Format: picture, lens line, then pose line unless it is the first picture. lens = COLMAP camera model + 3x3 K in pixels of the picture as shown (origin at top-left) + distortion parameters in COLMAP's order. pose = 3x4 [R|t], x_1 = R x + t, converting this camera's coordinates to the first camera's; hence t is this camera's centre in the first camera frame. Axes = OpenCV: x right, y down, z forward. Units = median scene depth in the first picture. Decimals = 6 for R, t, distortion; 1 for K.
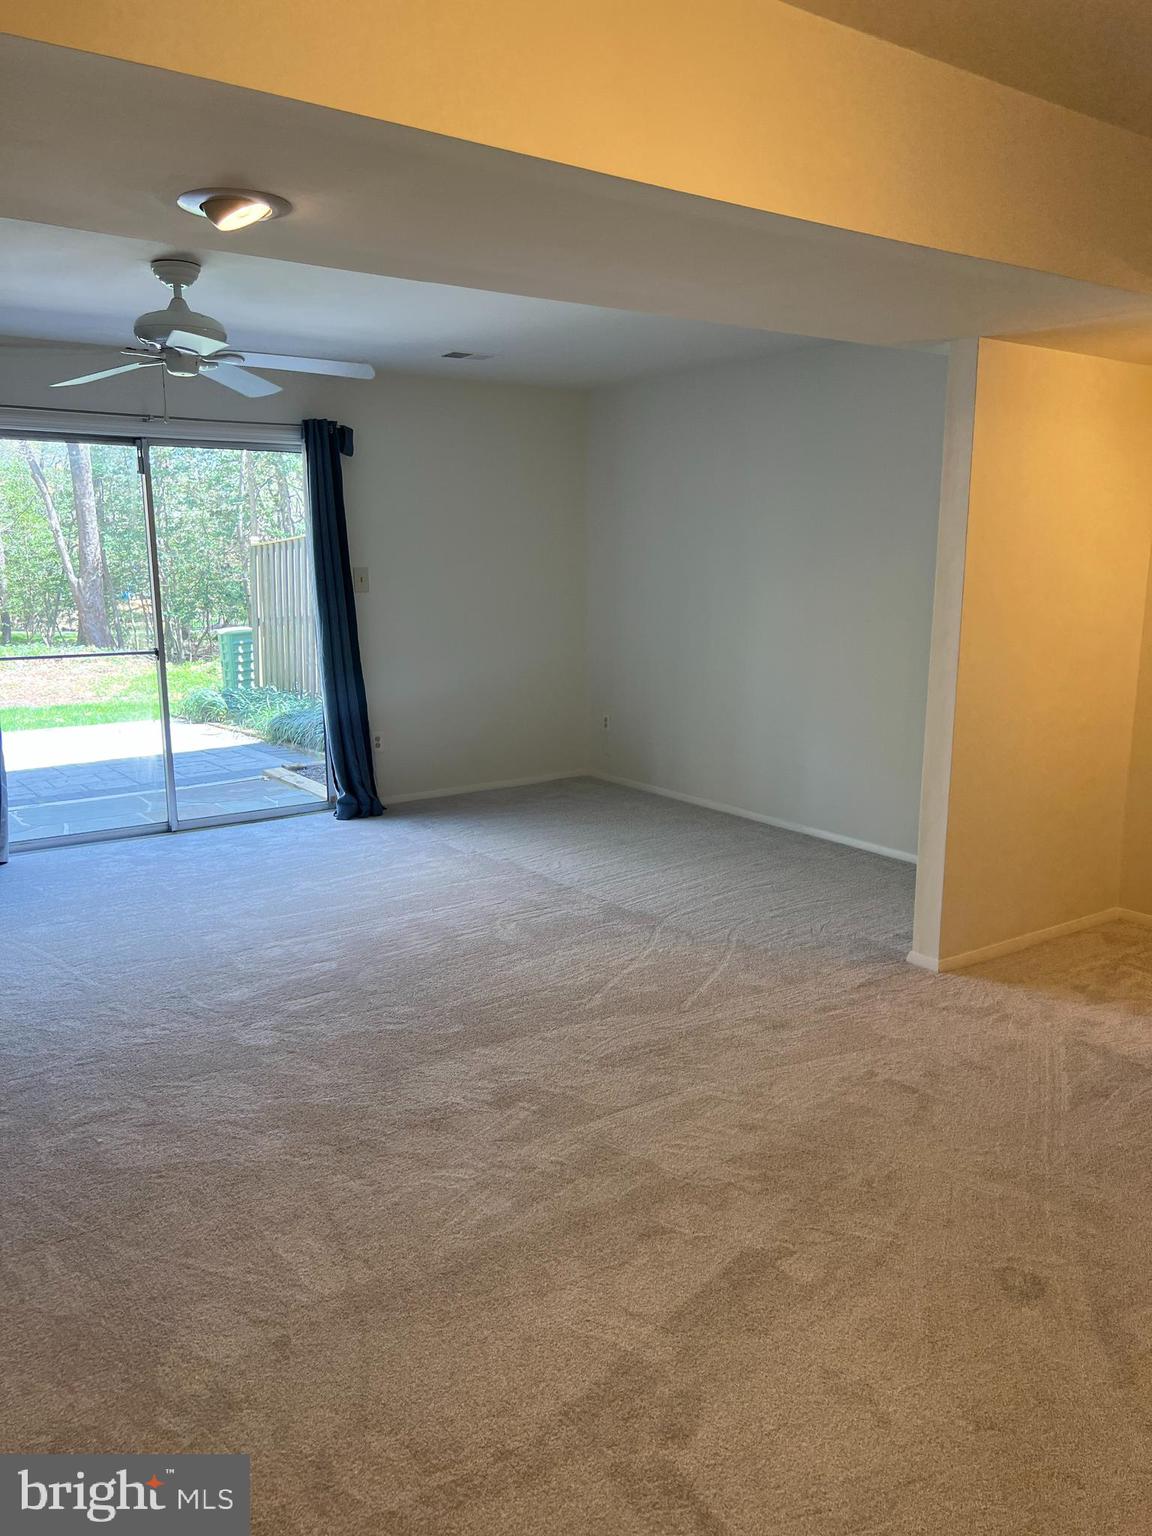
lens RADIAL K [[1146.1, 0, 576.0], [0, 1146.1, 768.0], [0, 0, 1]] dist [0.072906, -0.085663]
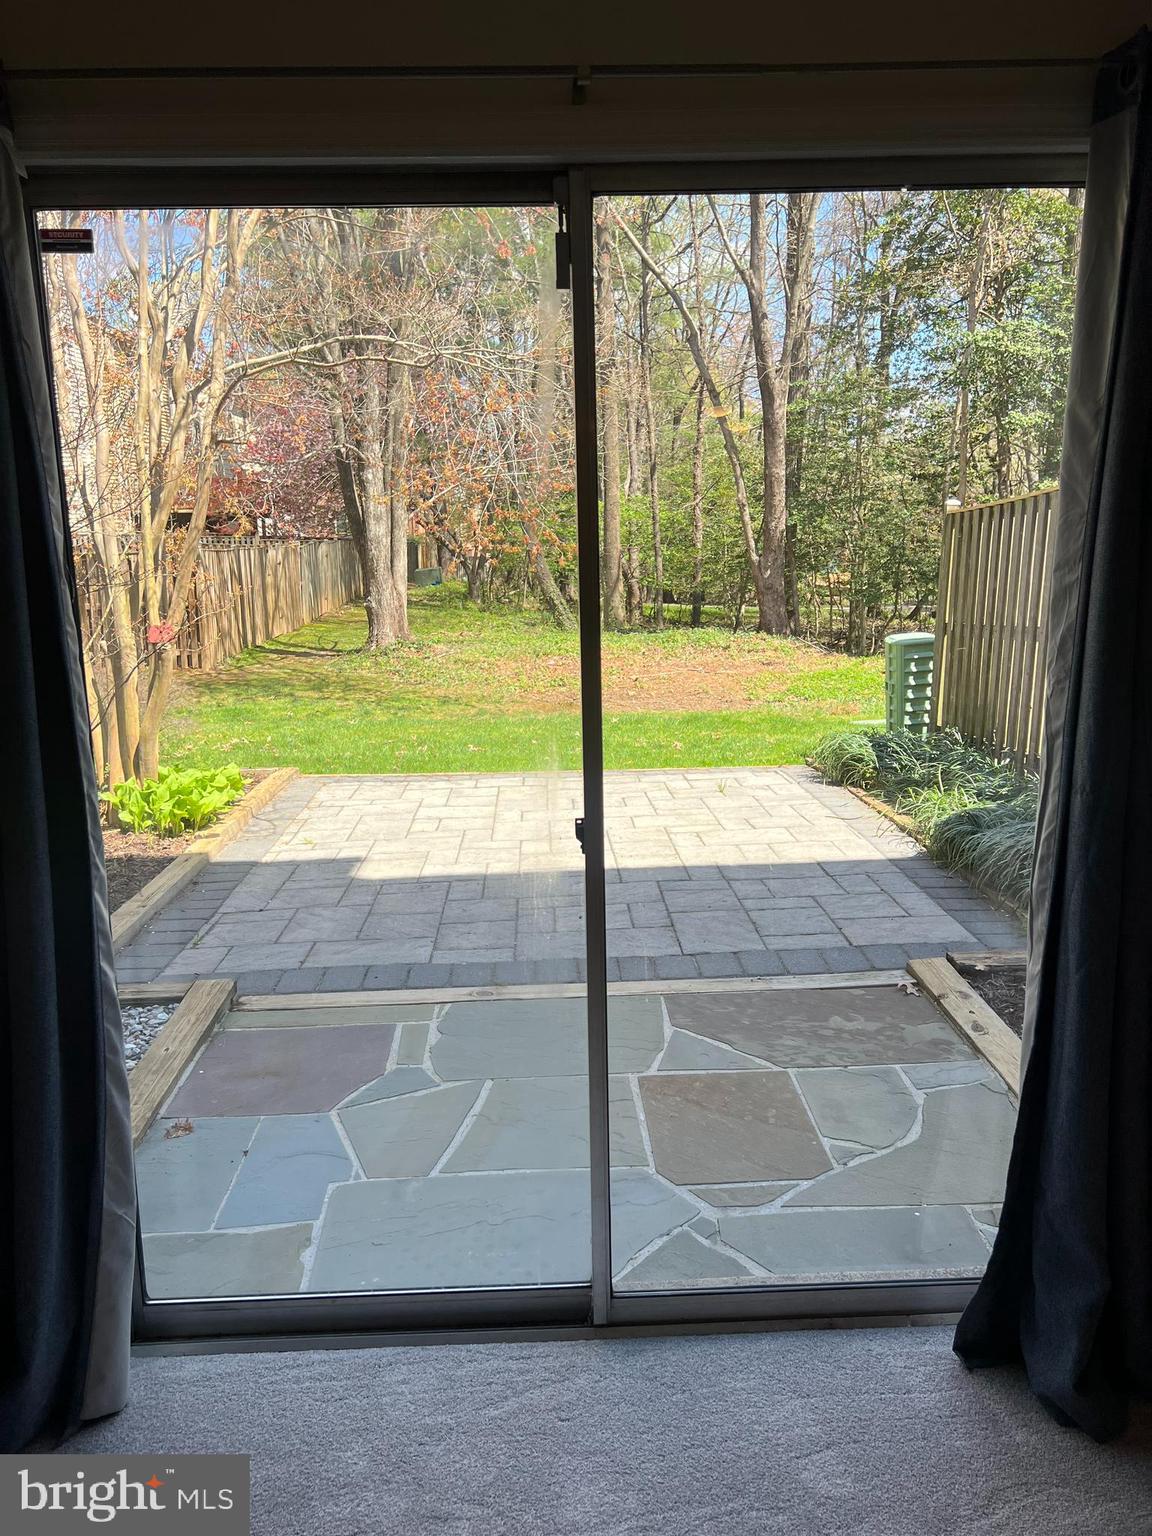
lens RADIAL K [[1146.1, 0, 576.0], [0, 1146.1, 768.0], [0, 0, 1]] dist [0.072906, -0.085663]
pose [[0.833930, 0.096780, -0.543319, -0.172632], [-0.083161, 0.995299, 0.049648, -0.128566], [0.545569, 0.003780, 0.838057, 0.677943]]
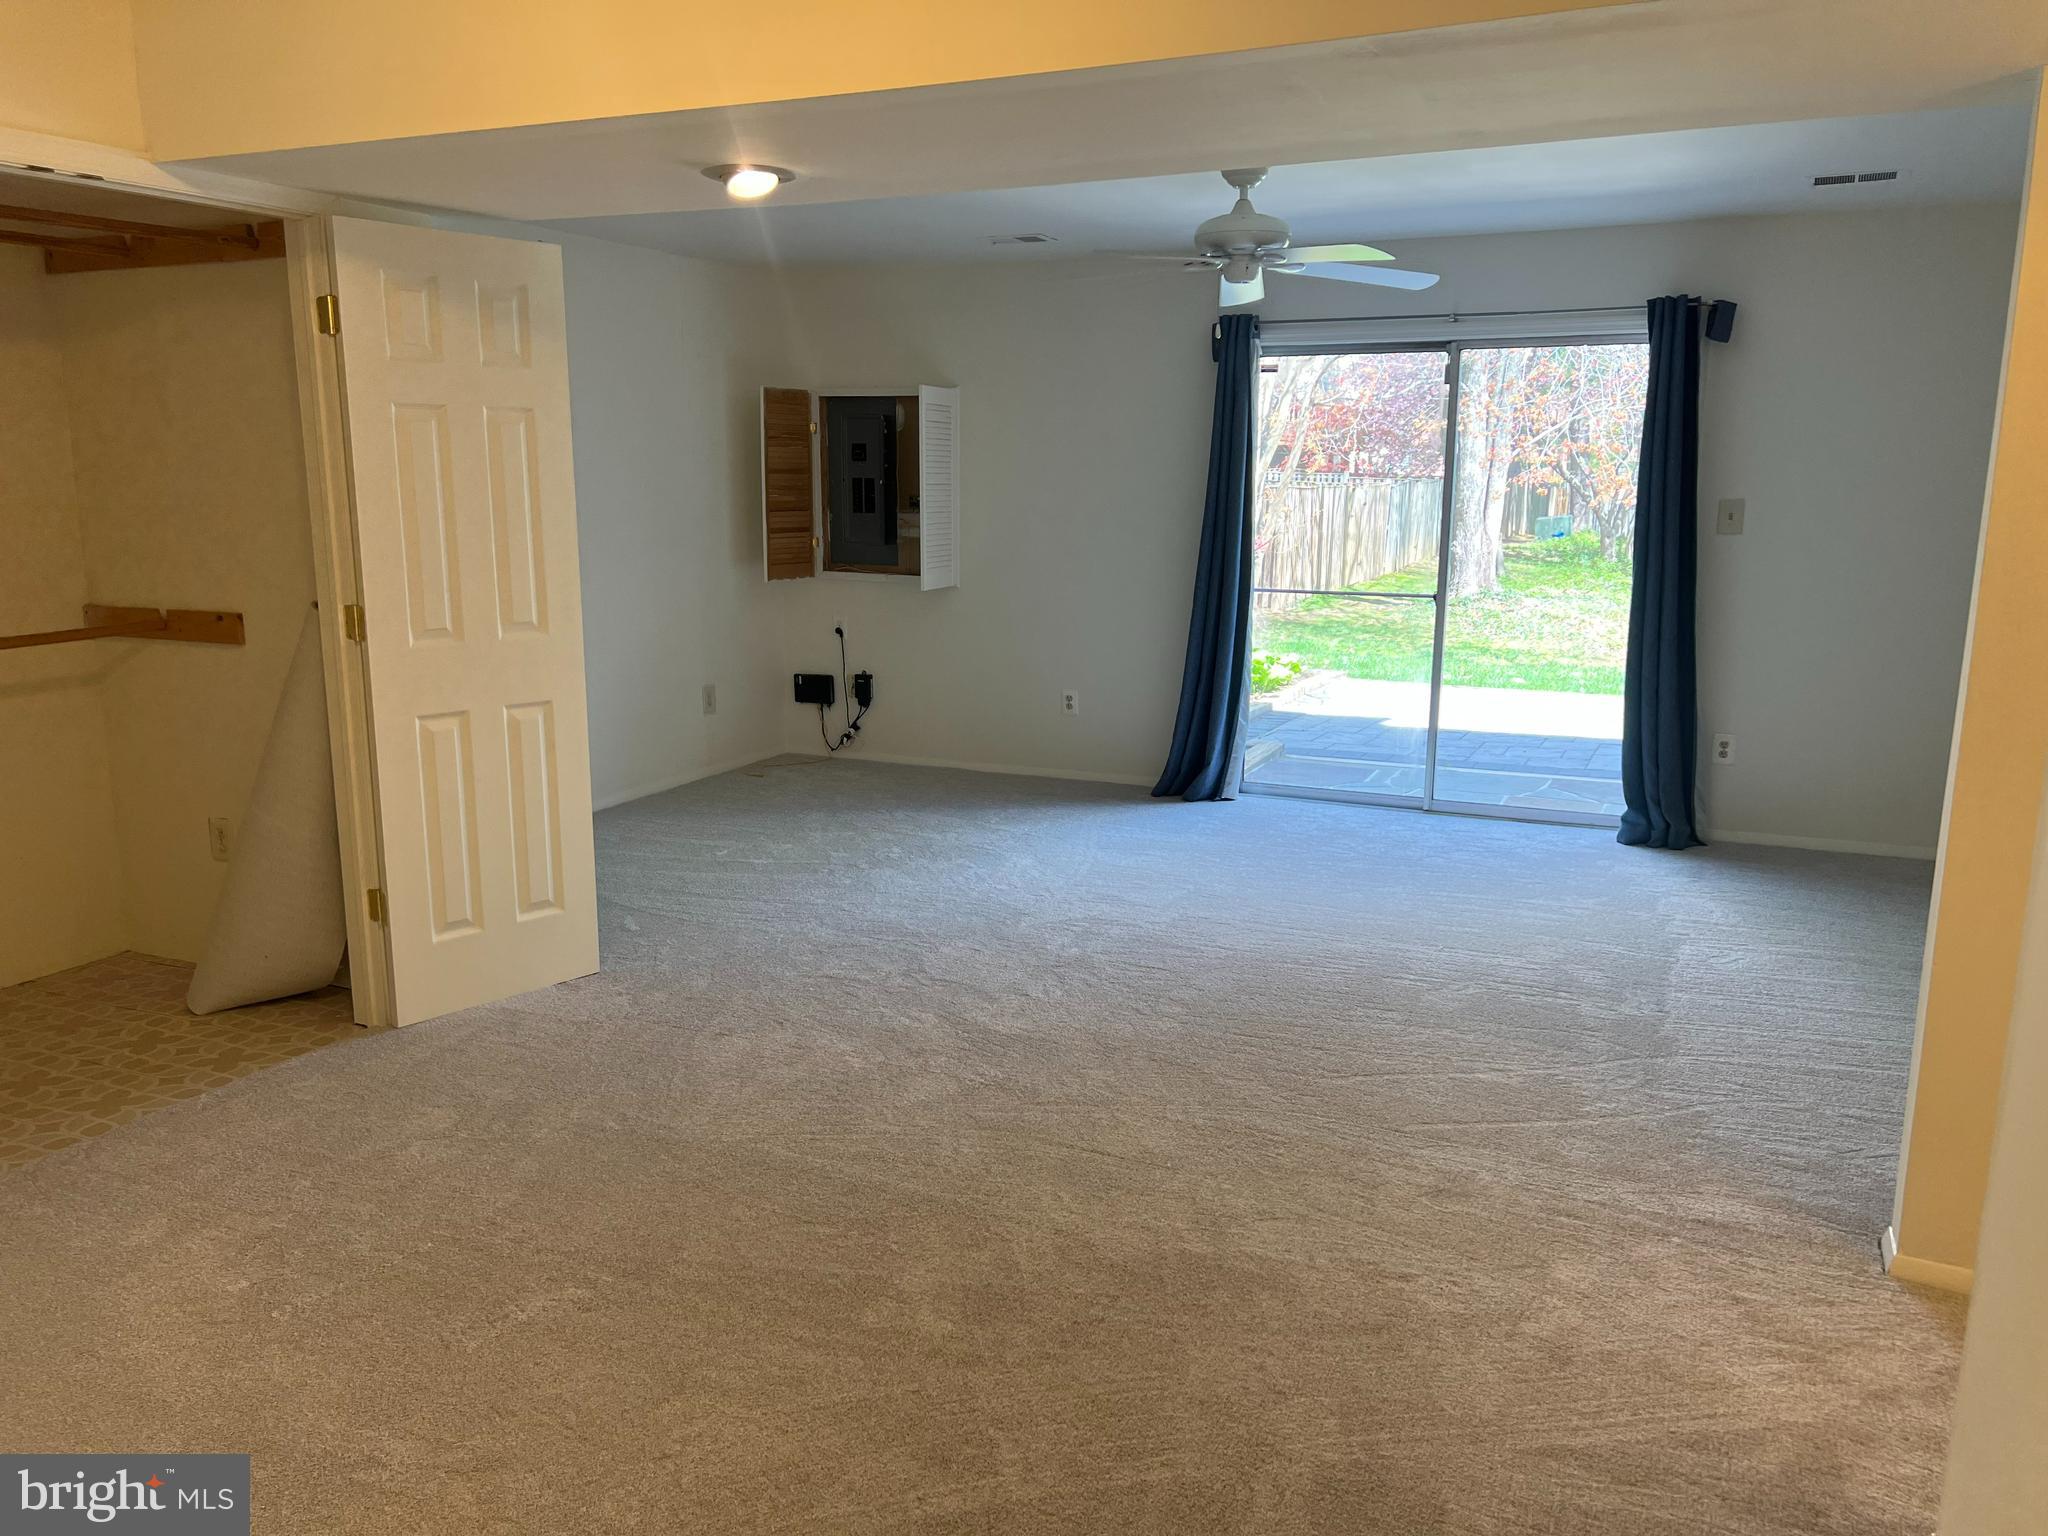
lens RADIAL K [[1545.9, 0, 1024.0], [0, 1545.9, 768.0], [0, 0, 1]] dist [0.006590, -0.085311]
pose [[0.495805, 0.166028, -0.852415, 0.438760], [-0.162544, 0.981950, 0.096715, -0.034863], [0.853087, 0.090603, 0.513843, 0.170069]]
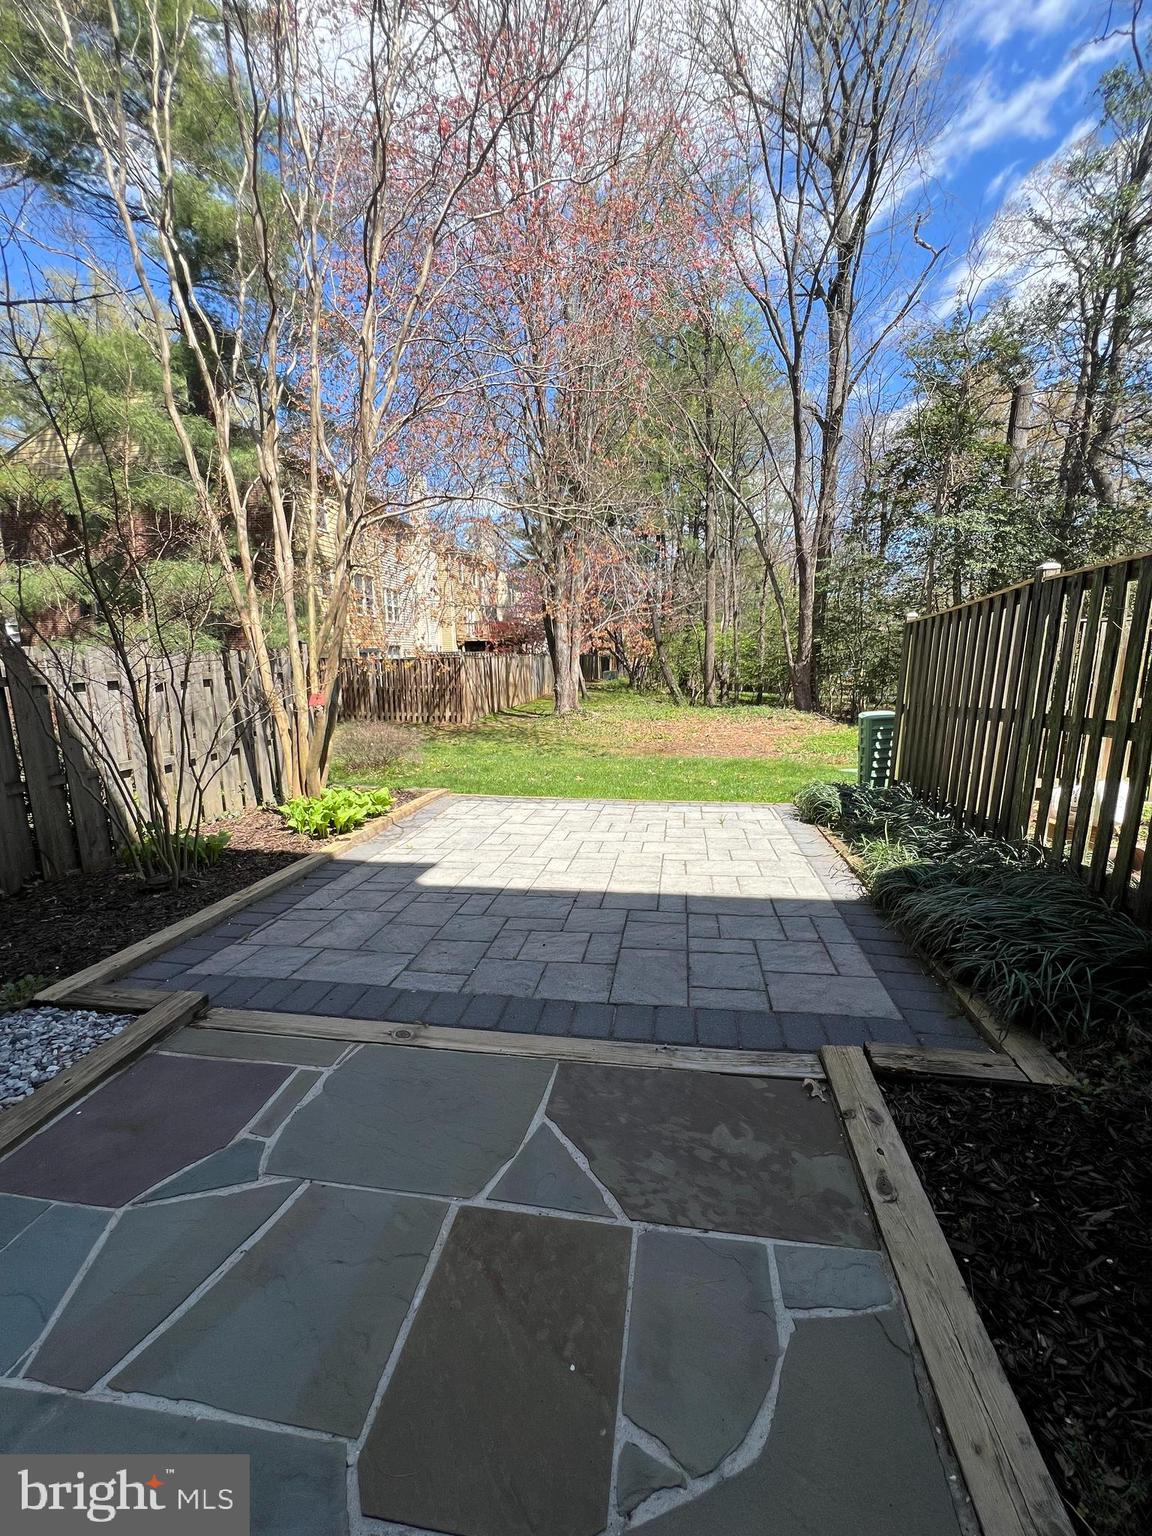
lens RADIAL K [[612.0, 0, 579.9], [0, 612.0, 777.1], [0, 0, 1]] dist [-0.015573, 0.012026]
pose [[0.709535, 0.128419, -0.692870, -0.245318], [-0.114803, 0.991184, 0.066145, -0.157710], [0.695255, 0.032612, 0.718023, 1.007724]]
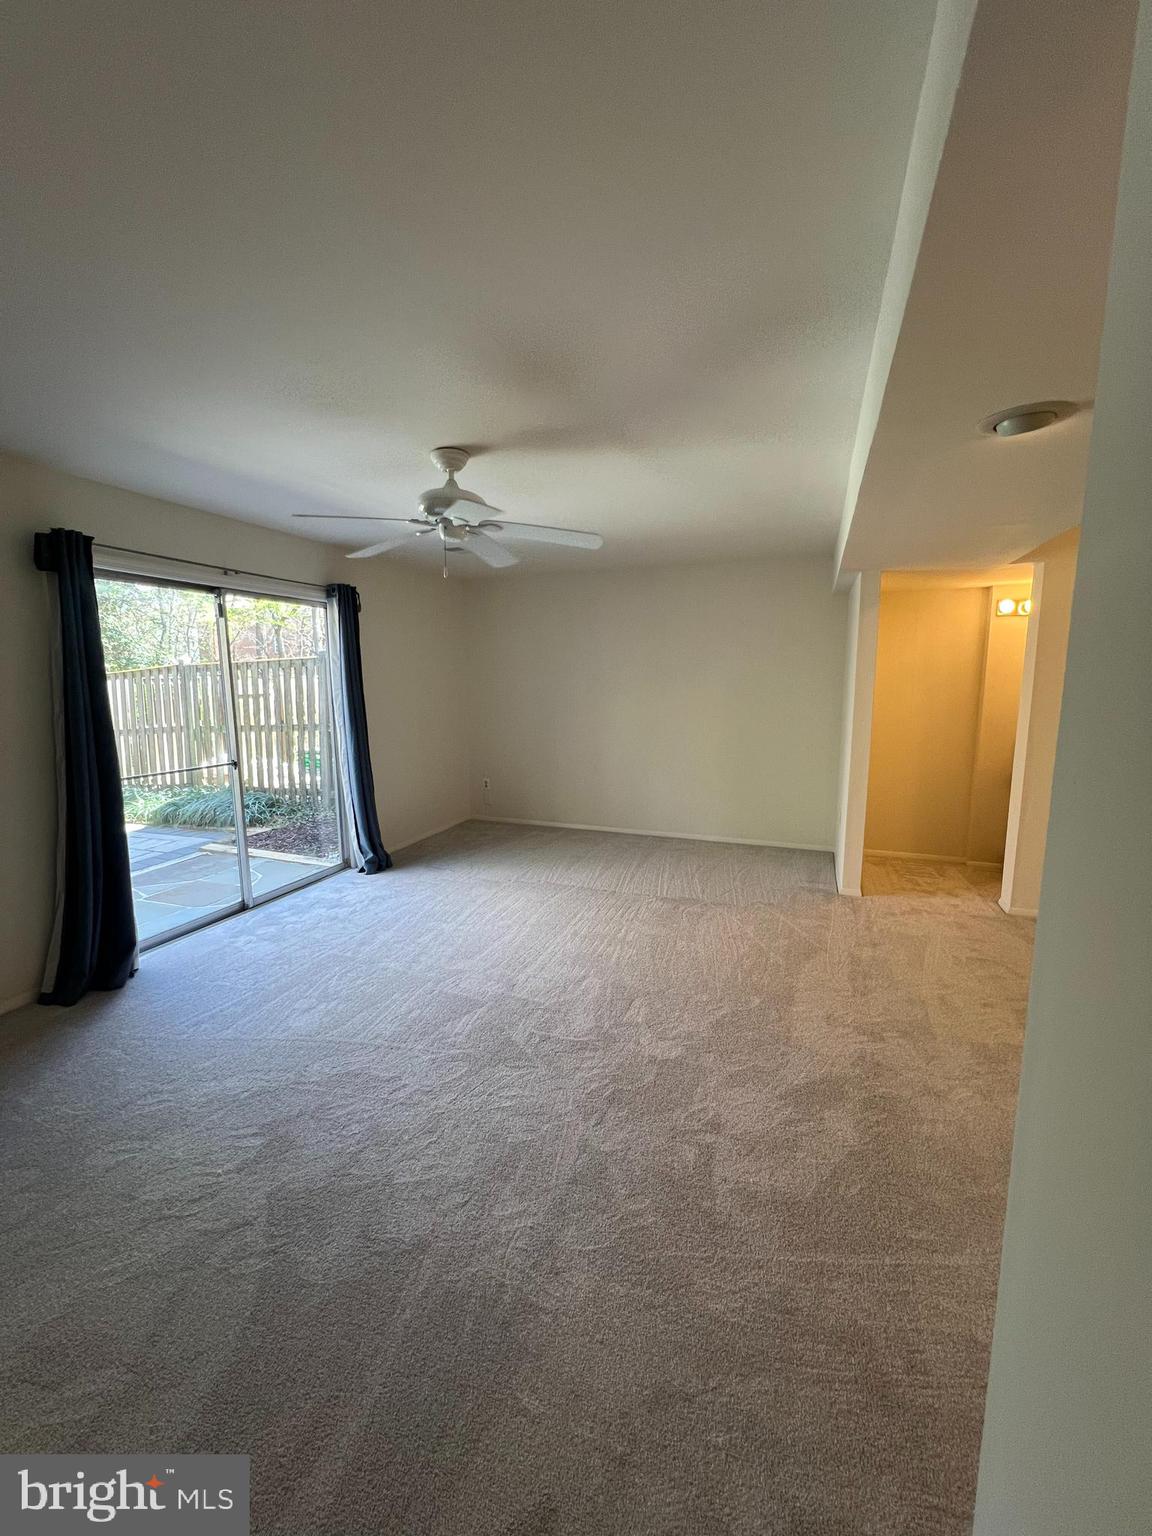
lens RADIAL K [[620.9, 0, 576.0], [0, 620.9, 768.0], [0, 0, 1]] dist [0.000026, -0.000001]
pose [[0.829335, -0.082192, 0.552673, -0.402577], [0.105077, 0.994416, -0.009791, -0.048289], [-0.548782, 0.066193, 0.833341, 0.248480]]
